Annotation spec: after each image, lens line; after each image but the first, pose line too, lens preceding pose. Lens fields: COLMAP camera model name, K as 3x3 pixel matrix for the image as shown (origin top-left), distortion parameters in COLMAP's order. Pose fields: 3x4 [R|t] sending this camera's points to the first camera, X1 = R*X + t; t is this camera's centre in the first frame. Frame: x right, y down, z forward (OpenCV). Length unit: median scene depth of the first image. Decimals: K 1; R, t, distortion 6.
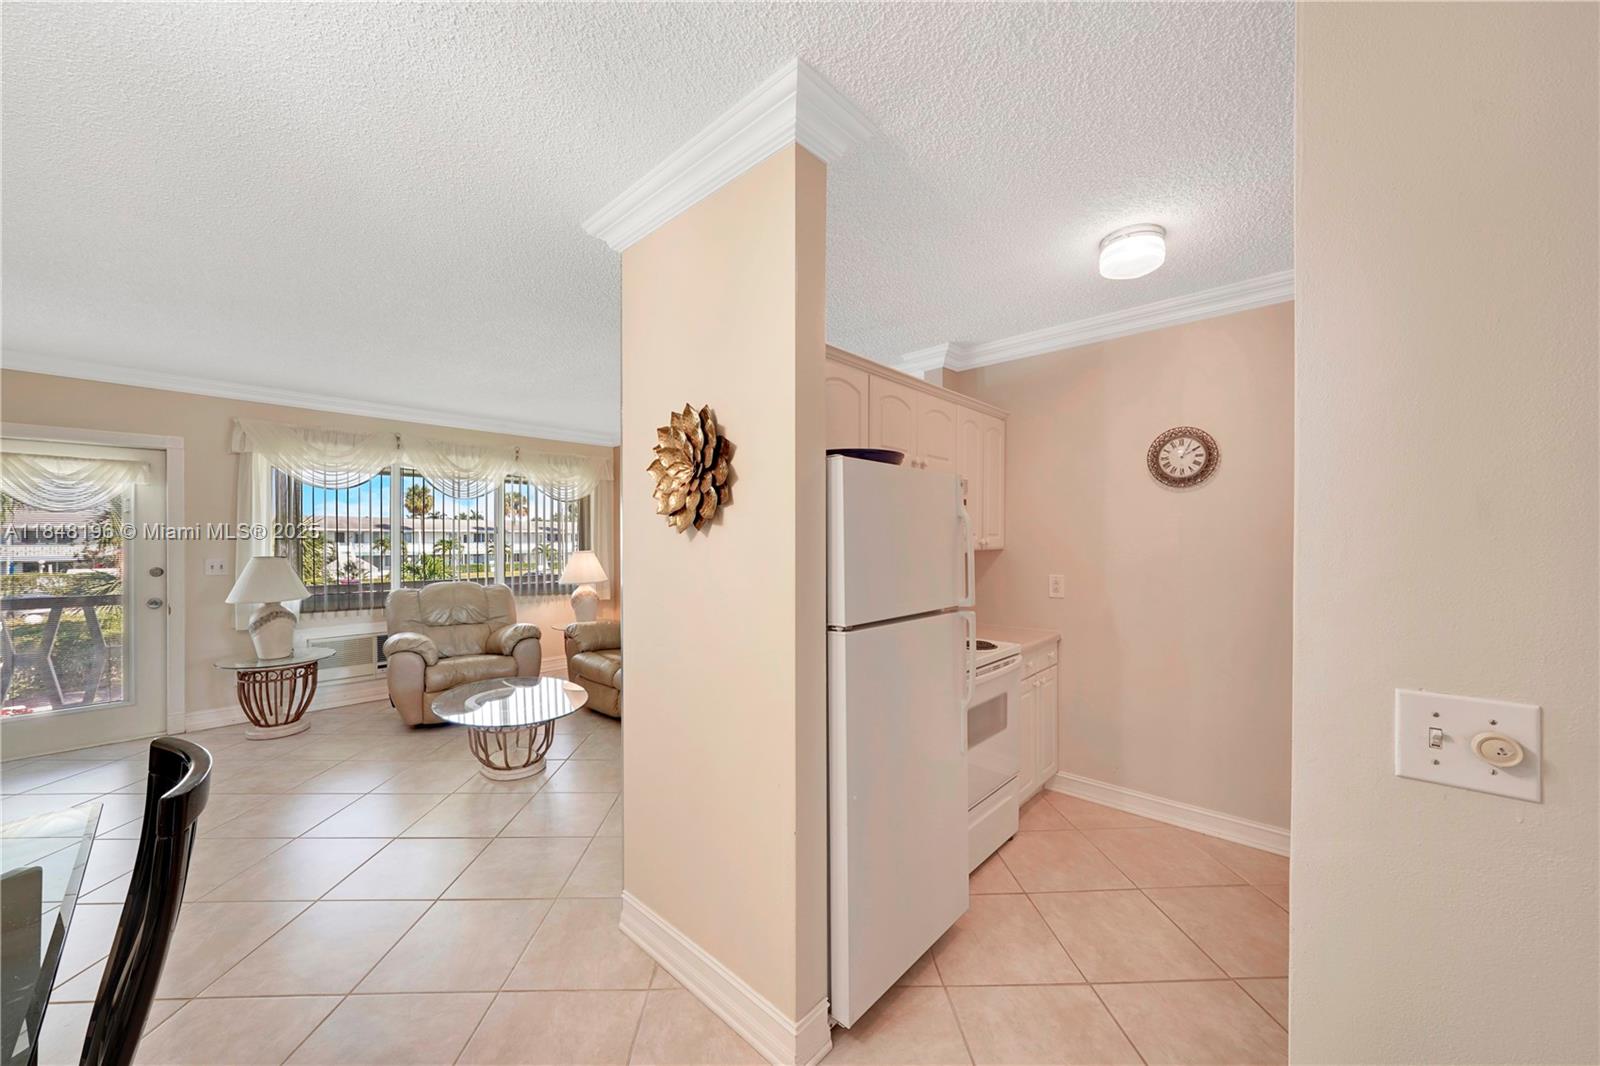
lens RADIAL K [[572.8, 0, 795.6], [0, 572.8, 541.6], [0, 0, 1]] dist [-0.011678, 0.000807]
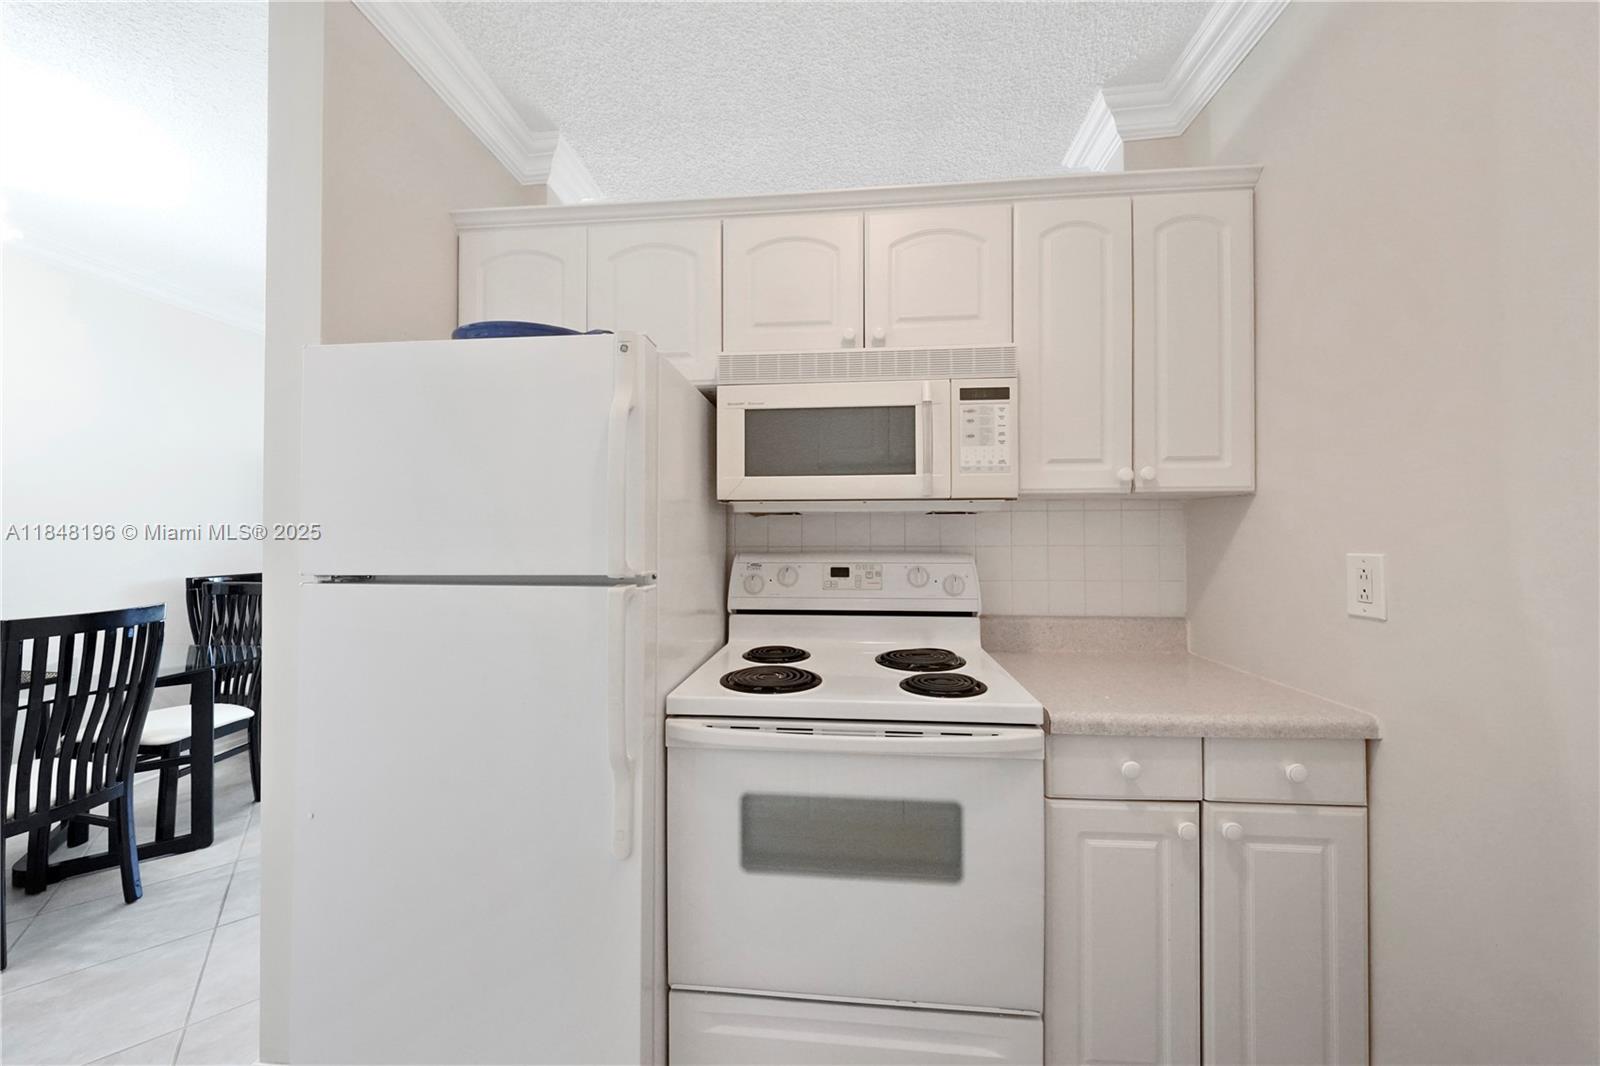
lens RADIAL K [[572.8, 0, 804.2], [0, 572.8, 522.5], [0, 0, 1]] dist [-0.011678, 0.000807]
pose [[0.630226, -0.011207, -0.776331, 0.597871], [0.009157, 0.999934, -0.007001, 0.044551], [0.776357, -0.002697, 0.630287, 0.590562]]
